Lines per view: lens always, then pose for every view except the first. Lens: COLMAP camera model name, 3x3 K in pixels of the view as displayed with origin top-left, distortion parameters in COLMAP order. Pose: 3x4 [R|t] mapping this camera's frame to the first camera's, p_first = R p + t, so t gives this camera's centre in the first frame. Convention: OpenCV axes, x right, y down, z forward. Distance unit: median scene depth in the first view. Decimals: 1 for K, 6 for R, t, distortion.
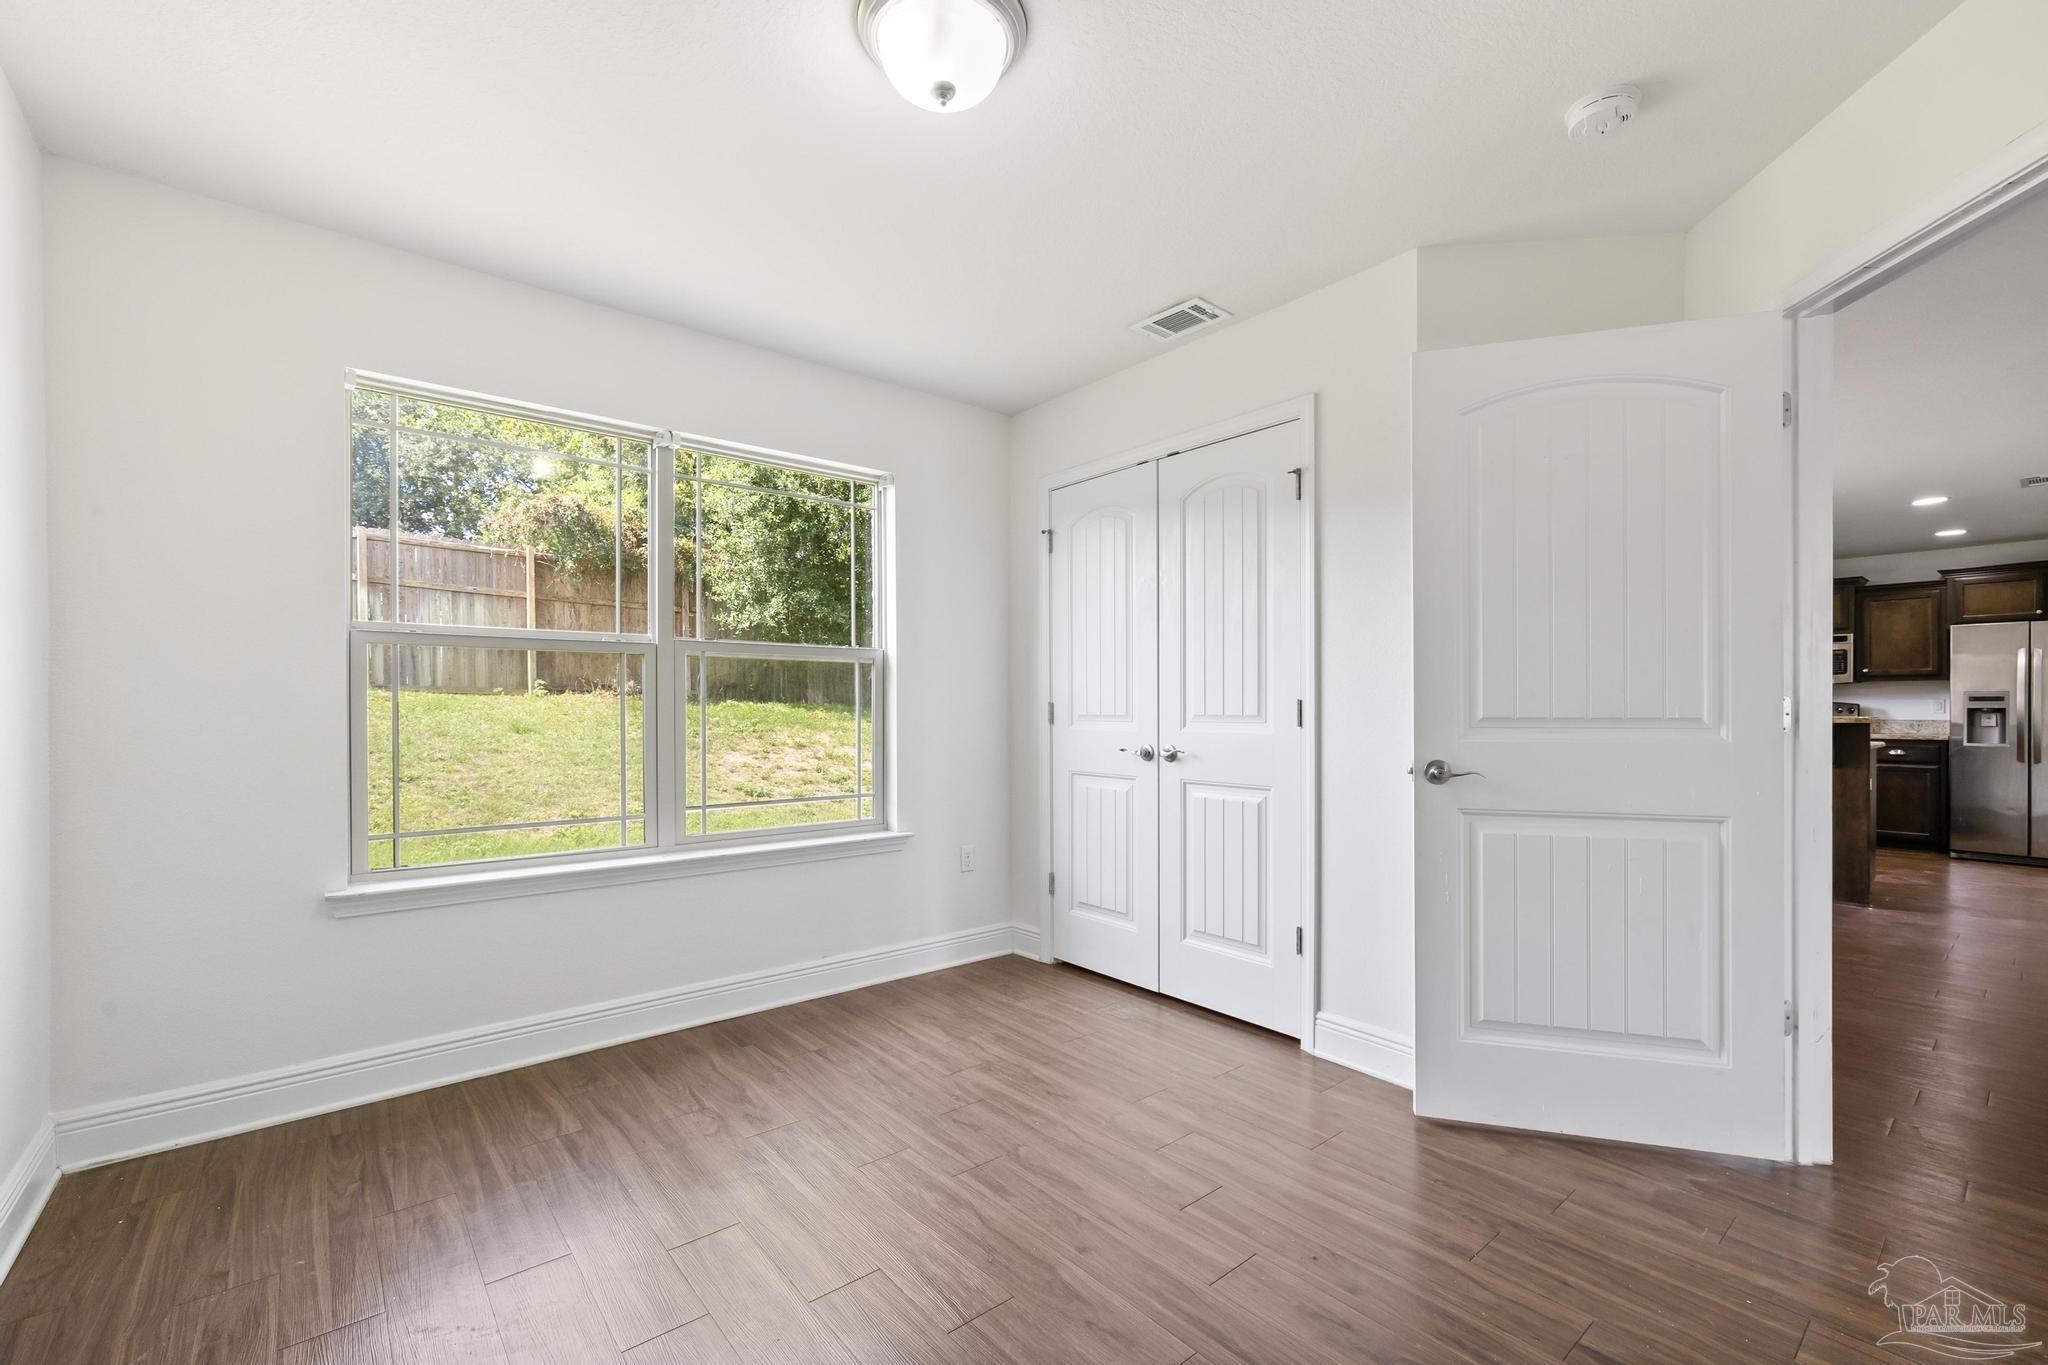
lens RADIAL K [[865.8, 0, 1040.2], [0, 865.8, 707.4], [0, 0, 1]] dist [0.006191, 0.000258]
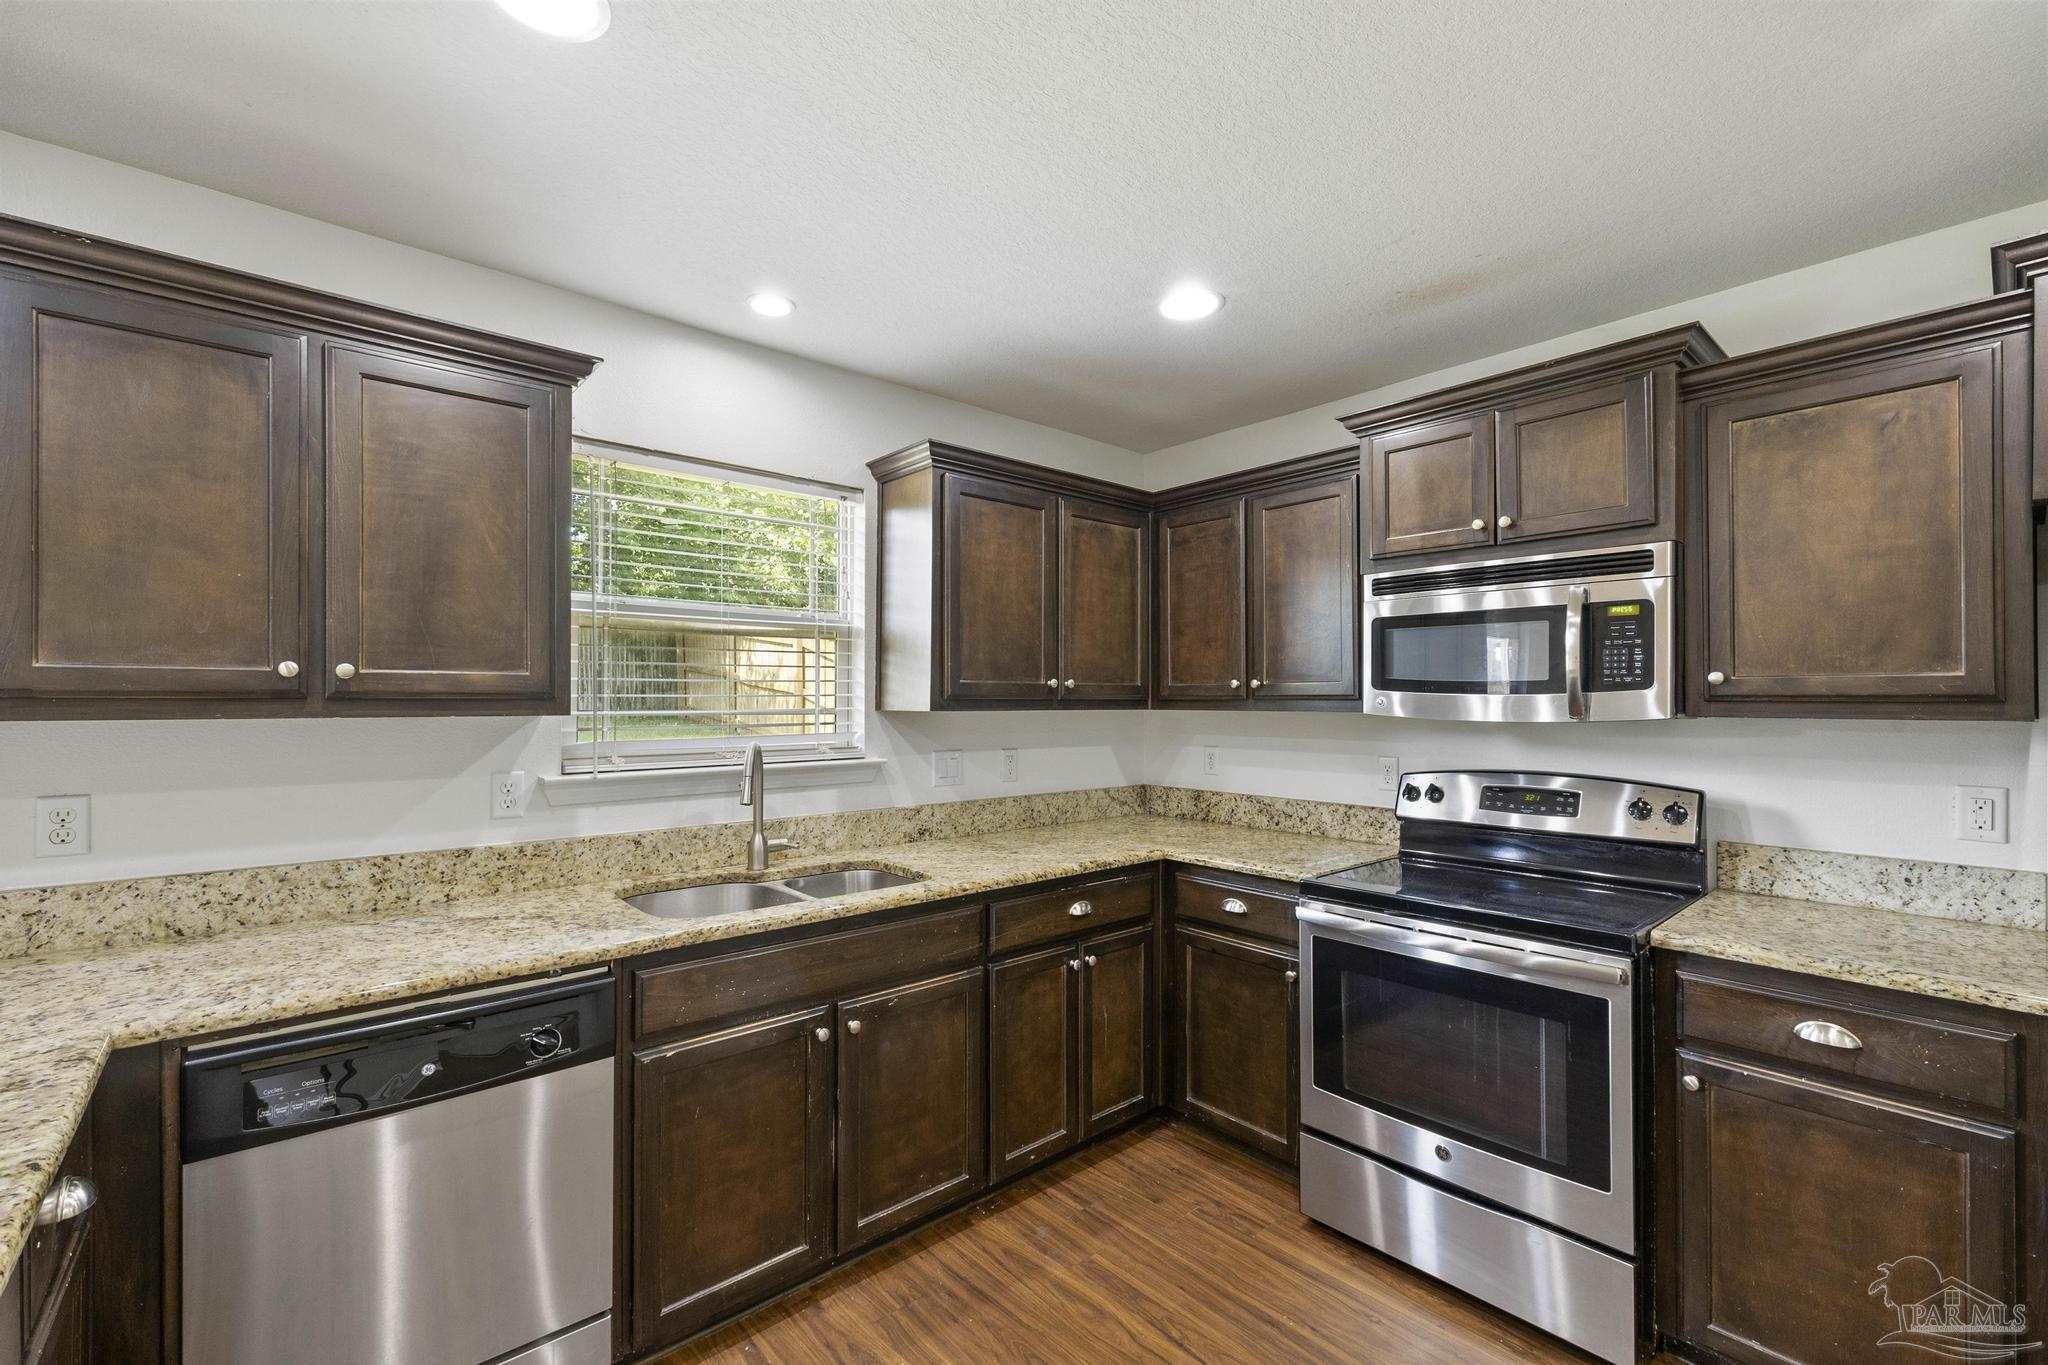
lens RADIAL K [[865.8, 0, 1020.1], [0, 865.8, 695.2], [0, 0, 1]] dist [0.006191, 0.000258]
pose [[0.999944, 0.003295, 0.010019, 0.805704], [-0.003266, 0.999991, -0.002866, -0.038721], [-0.010029, 0.002833, 0.999946, 0.808862]]
